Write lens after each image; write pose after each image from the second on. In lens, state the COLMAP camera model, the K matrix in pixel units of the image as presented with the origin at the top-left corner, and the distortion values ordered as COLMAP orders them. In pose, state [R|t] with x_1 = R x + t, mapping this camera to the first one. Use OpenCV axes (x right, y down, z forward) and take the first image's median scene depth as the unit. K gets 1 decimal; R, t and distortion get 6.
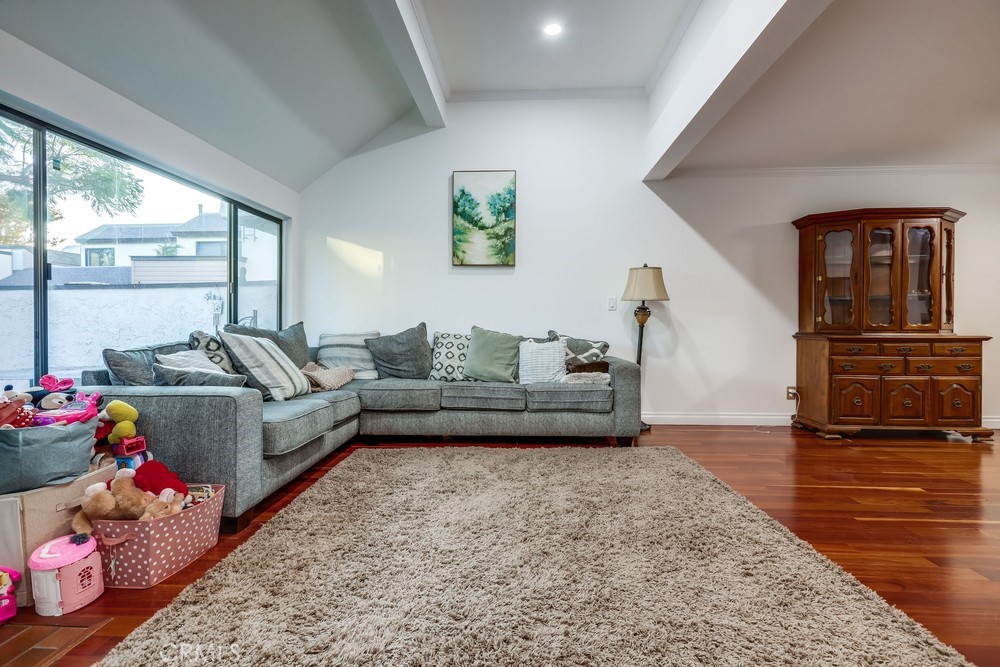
lens RADIAL K [[455.9, 0, 488.4], [0, 455.9, 329.2], [0, 0, 1]] dist [-0.002074, 0.000908]
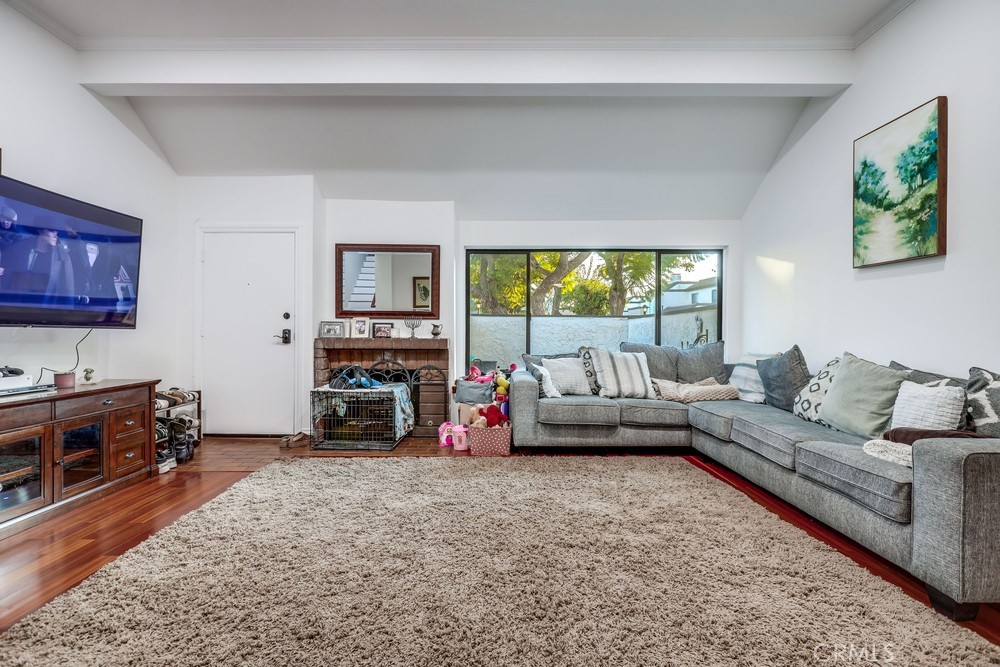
lens RADIAL K [[440.4, 0, 495.4], [0, 440.4, 330.1], [0, 0, 1]] dist [0.000495, 0.000741]
pose [[0.058798, -0.000681, -0.998270, 0.677980], [-0.014168, 0.999898, -0.001516, -0.035285], [0.998169, 0.014233, 0.058782, 0.432962]]
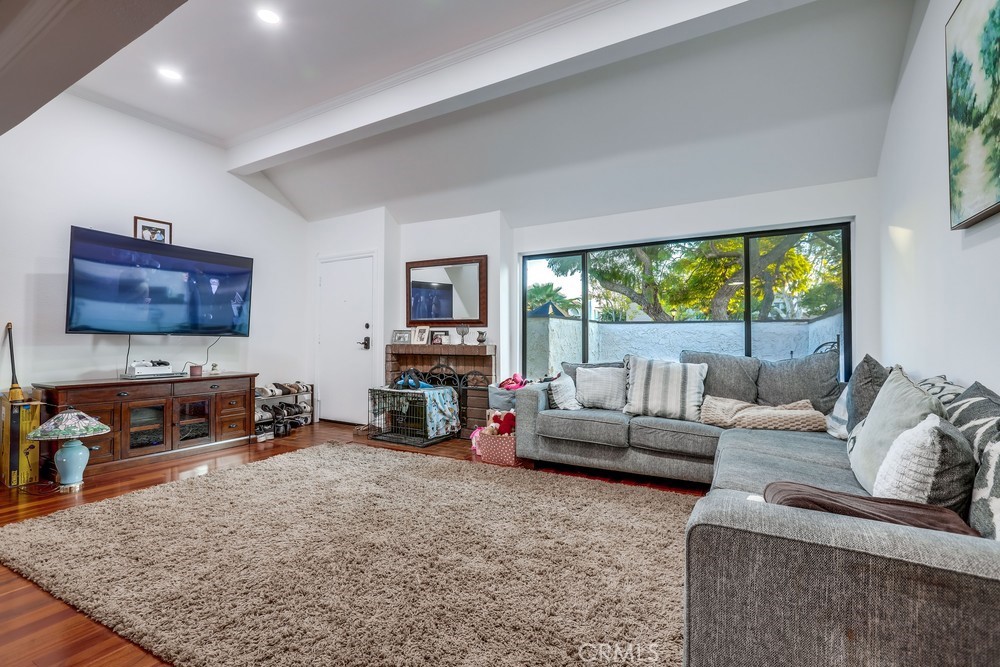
lens RADIAL K [[437.1, 0, 476.1], [0, 437.1, 332.6], [0, 0, 1]] dist [-0.003567, -0.000353]
pose [[-0.436186, -0.016127, -0.899712, 0.582095], [-0.010351, 0.999863, -0.012904, -0.031450], [0.899797, 0.003684, -0.436294, 0.866833]]
